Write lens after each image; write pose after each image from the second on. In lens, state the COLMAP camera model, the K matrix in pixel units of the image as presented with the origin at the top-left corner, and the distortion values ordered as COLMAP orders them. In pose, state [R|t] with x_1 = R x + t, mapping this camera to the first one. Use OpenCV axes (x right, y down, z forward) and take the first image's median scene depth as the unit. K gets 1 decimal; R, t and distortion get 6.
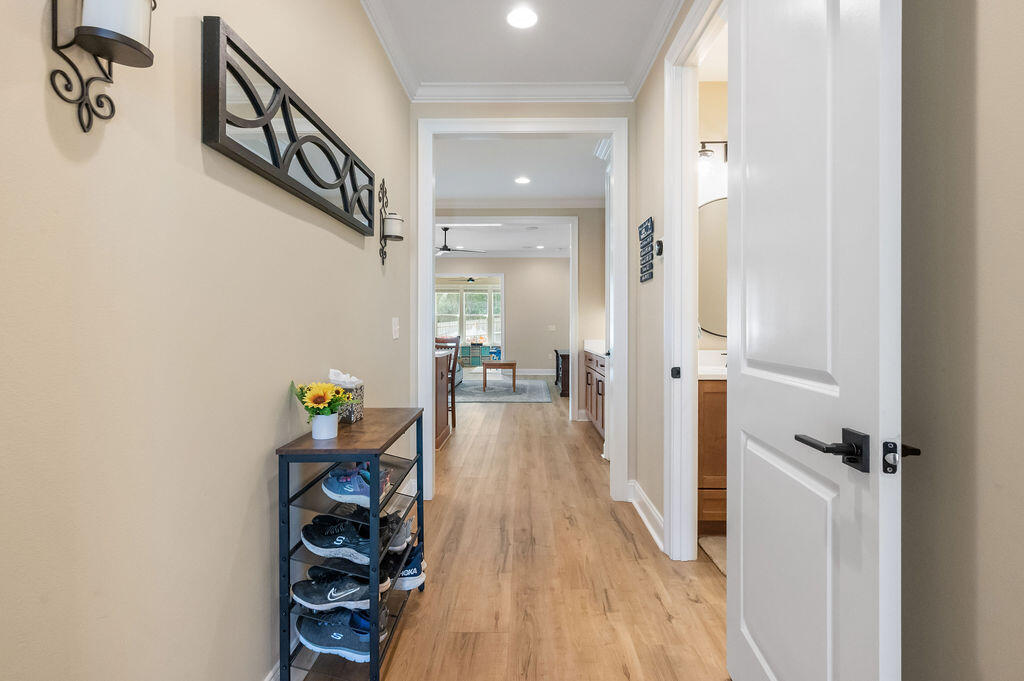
lens RADIAL K [[498.9, 0, 522.6], [0, 498.9, 337.1], [0, 0, 1]] dist [0.002943, -0.001802]
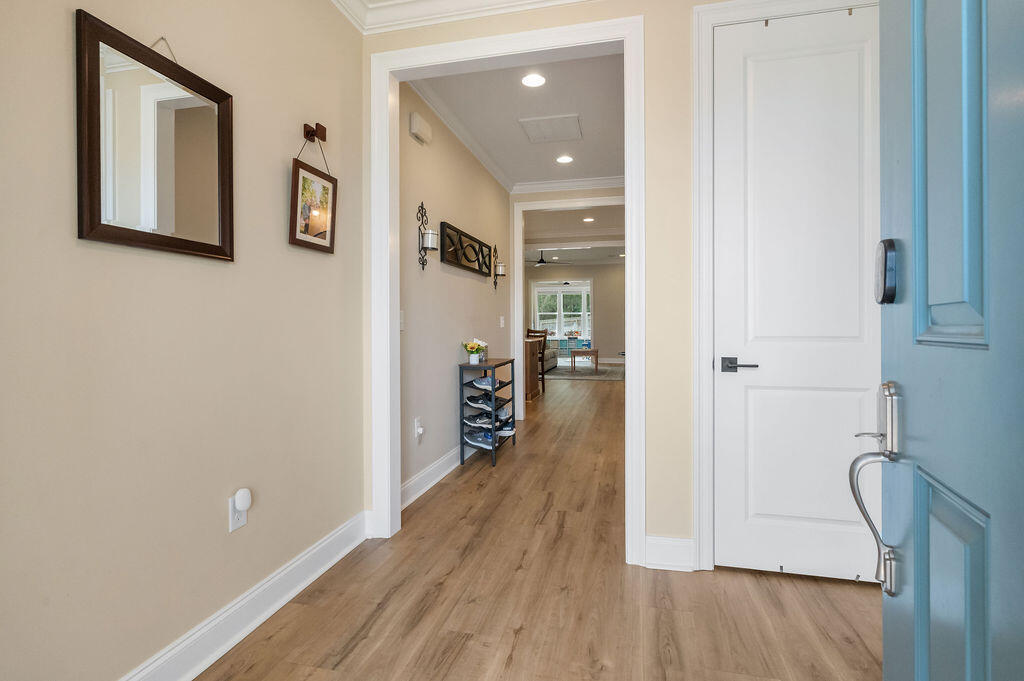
lens RADIAL K [[498.9, 0, 512.1], [0, 498.9, 339.2], [0, 0, 1]] dist [0.002943, -0.001802]
pose [[0.971692, -0.006583, -0.236159, 0.303291], [0.008465, 0.999940, 0.006960, 0.047051], [0.236099, -0.008762, 0.971689, -1.102988]]
